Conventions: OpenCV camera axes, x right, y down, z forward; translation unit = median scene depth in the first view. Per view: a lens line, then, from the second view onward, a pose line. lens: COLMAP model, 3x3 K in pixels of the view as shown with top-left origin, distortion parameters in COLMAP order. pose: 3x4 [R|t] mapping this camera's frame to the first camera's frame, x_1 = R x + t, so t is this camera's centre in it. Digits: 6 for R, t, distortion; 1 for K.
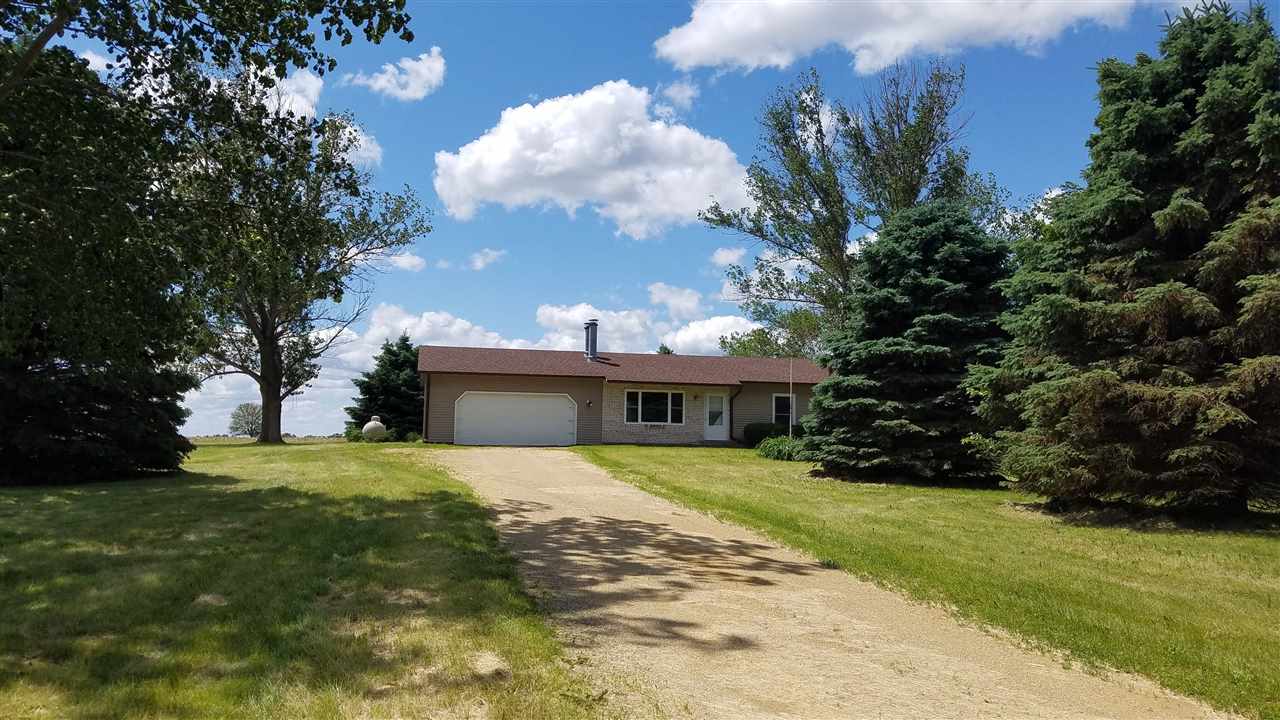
lens RADIAL K [[986.0, 0, 640.0], [0, 986.0, 360.0], [0, 0, 1]] dist [0.000790, -0.000708]
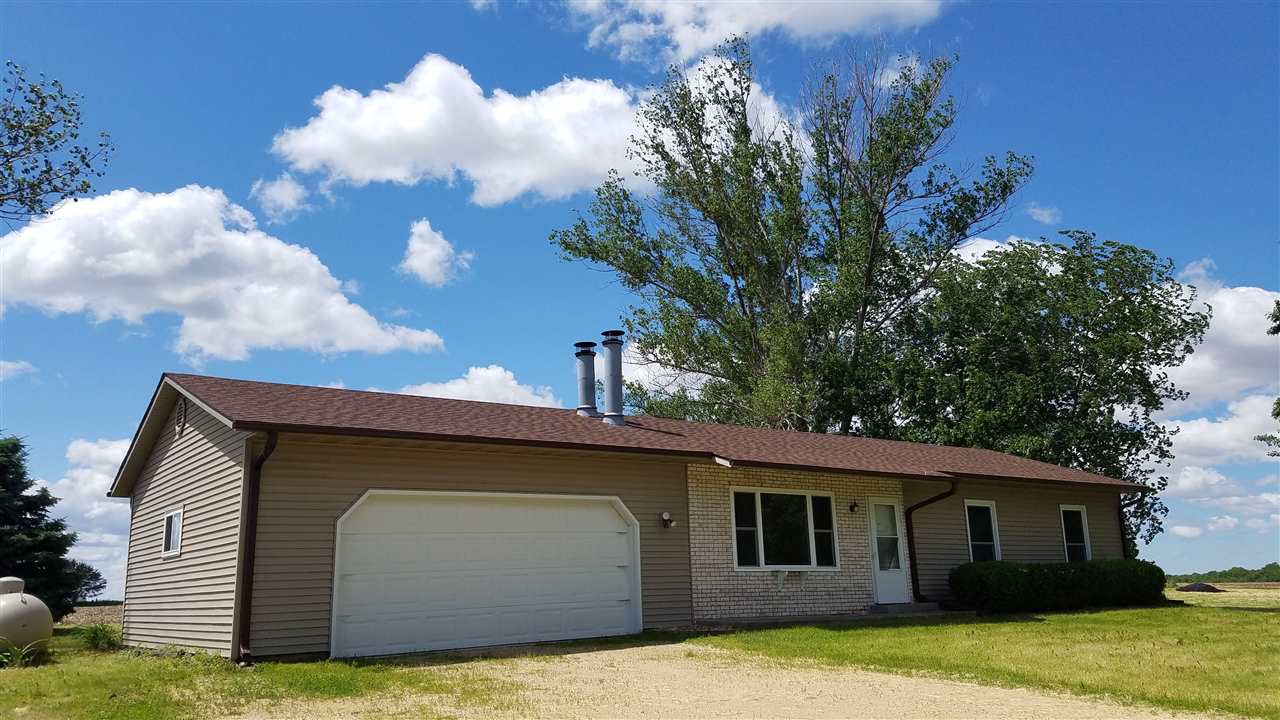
lens RADIAL K [[986.0, 0, 640.0], [0, 986.0, 360.0], [0, 0, 1]] dist [0.000790, -0.000708]
pose [[0.914206, 0.067438, 0.399600, -0.039519], [-0.012223, 0.990197, -0.139145, 0.006261], [-0.405066, 0.122322, 0.906068, 0.111369]]
